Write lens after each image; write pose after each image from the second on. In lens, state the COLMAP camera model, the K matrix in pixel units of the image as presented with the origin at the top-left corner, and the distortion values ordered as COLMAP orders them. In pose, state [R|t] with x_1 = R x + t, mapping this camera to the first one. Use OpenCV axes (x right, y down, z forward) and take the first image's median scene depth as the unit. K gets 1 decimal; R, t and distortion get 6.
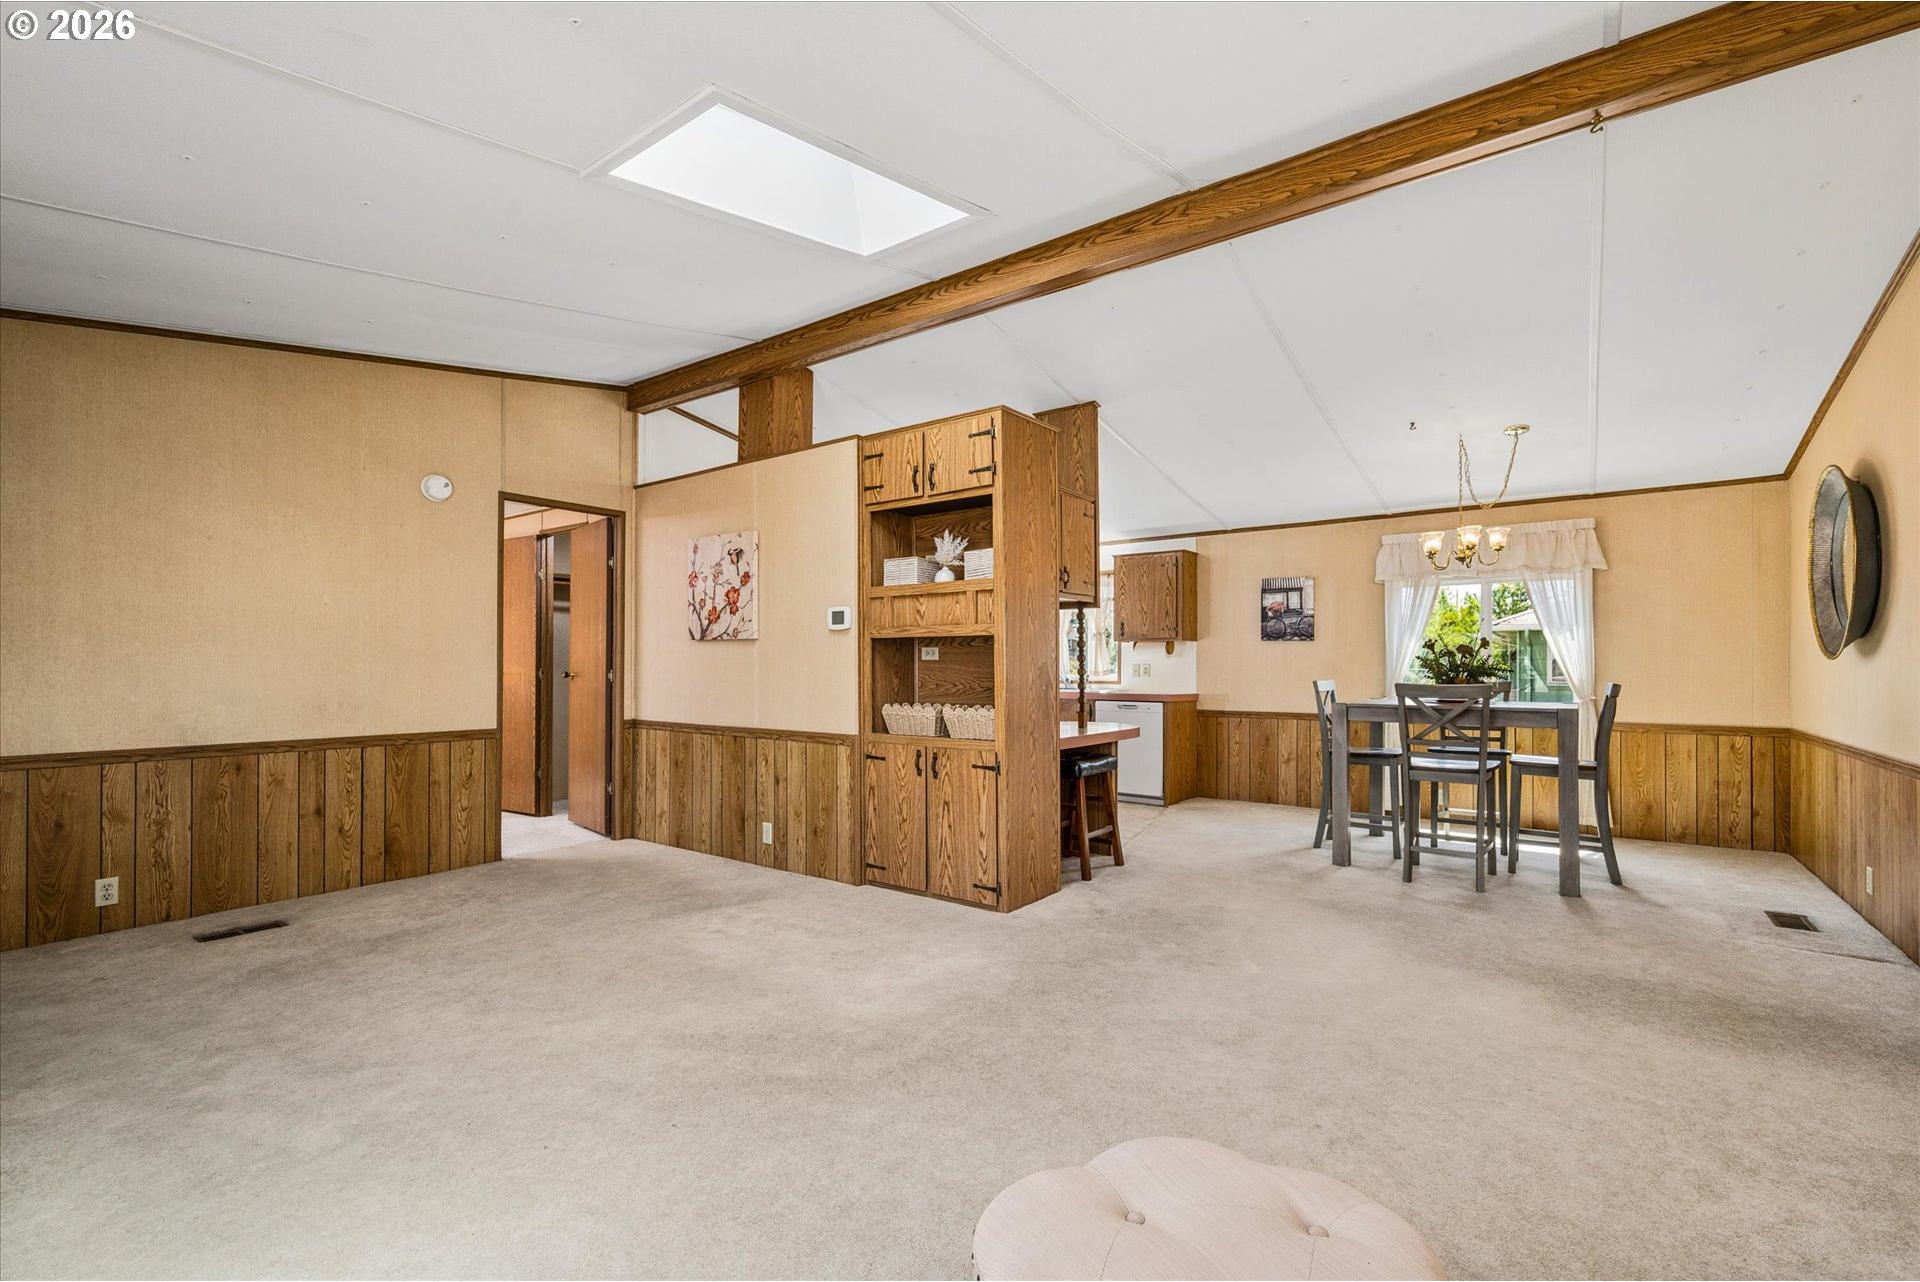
lens RADIAL K [[865.4, 0, 955.5], [0, 865.4, 663.3], [0, 0, 1]] dist [-0.000069, -0.000290]
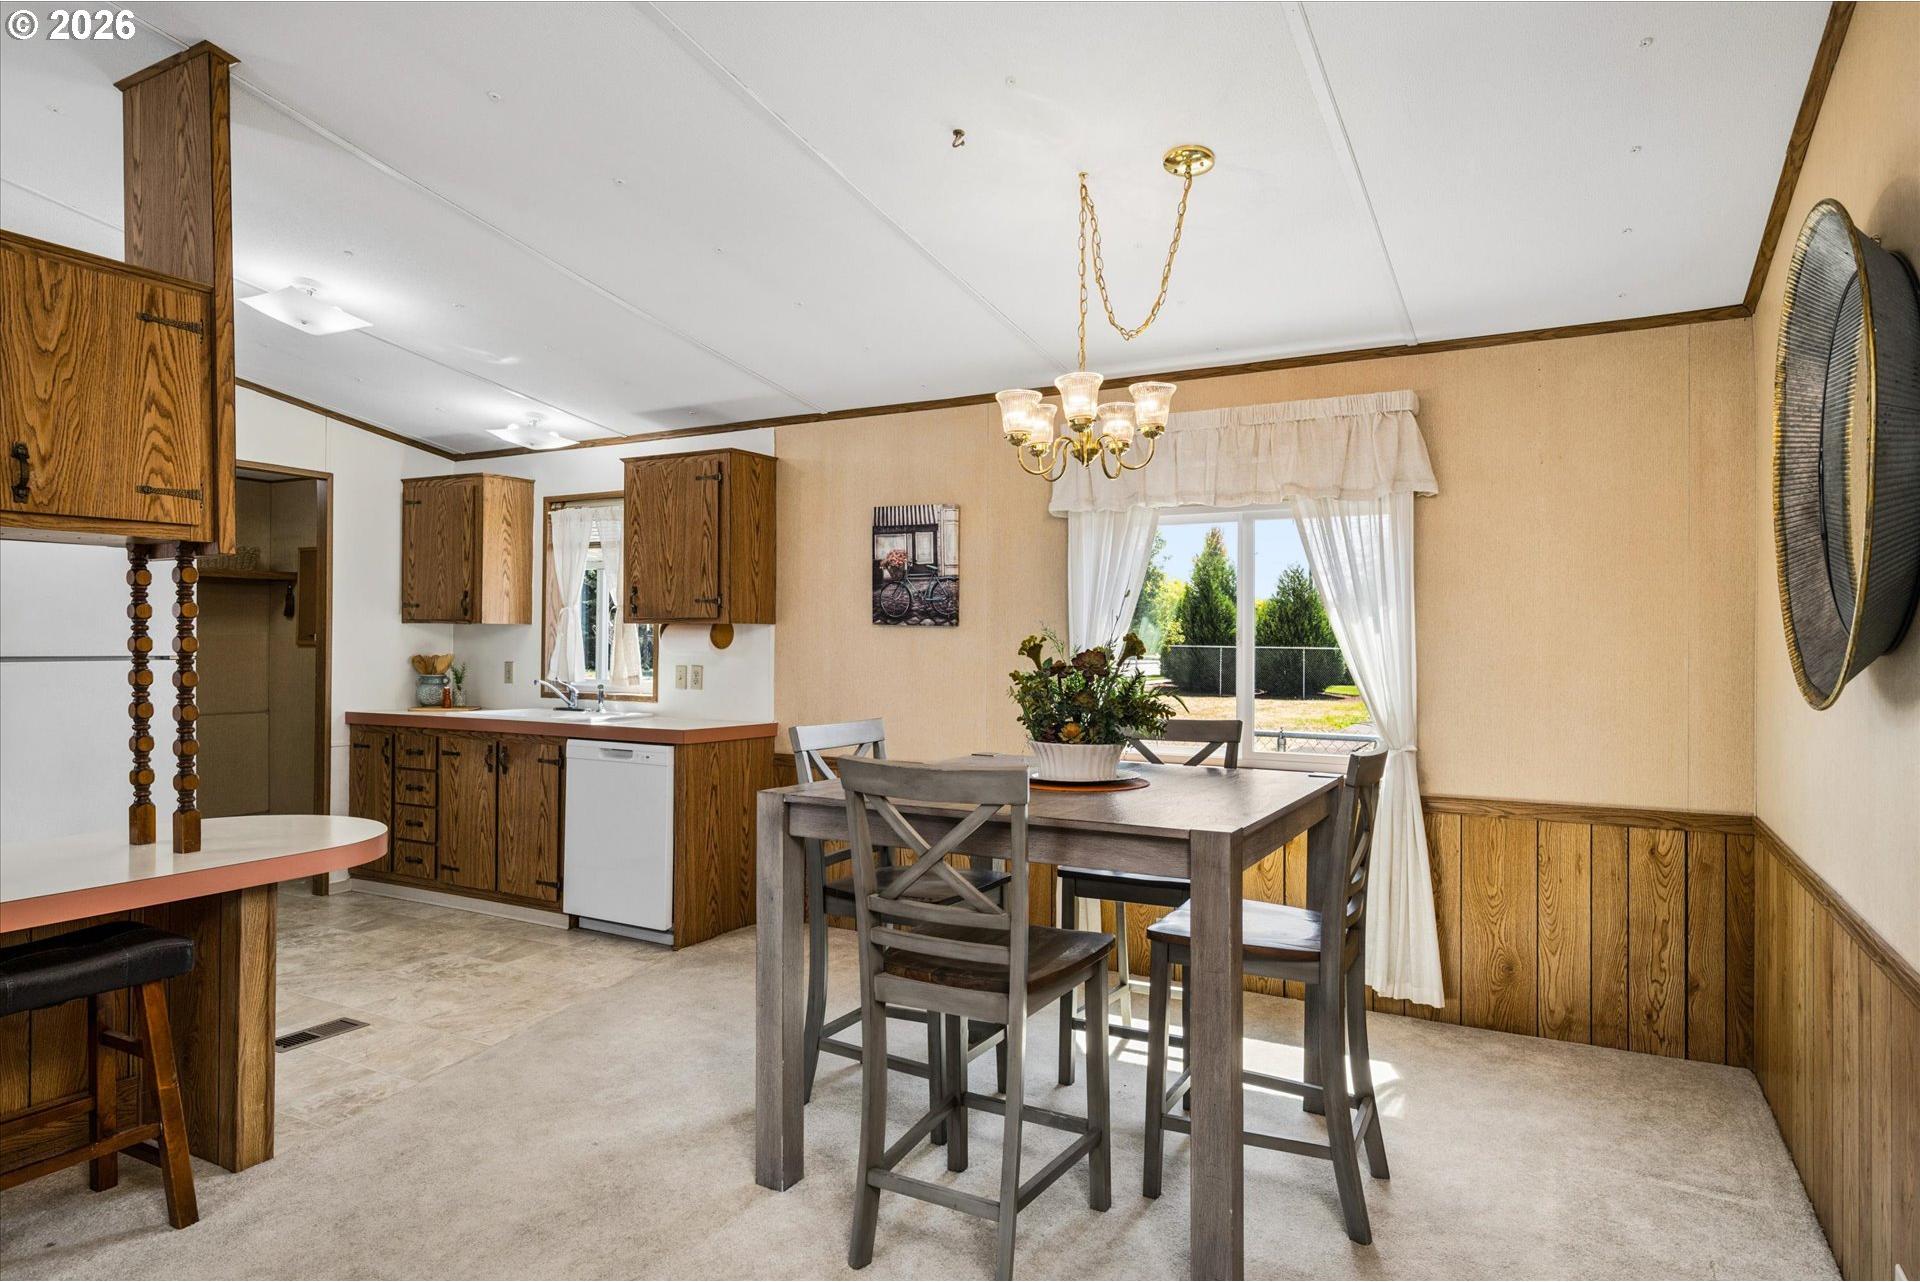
lens RADIAL K [[1141.8, 0, 968.1], [0, 1141.8, 631.6], [0, 0, 1]] dist [-0.003534, -0.002046]
pose [[0.990653, 0.004621, 0.136331, 0.389035], [-0.004330, 0.999988, -0.002430, -0.025093], [-0.136341, 0.001817, 0.990660, 0.375684]]
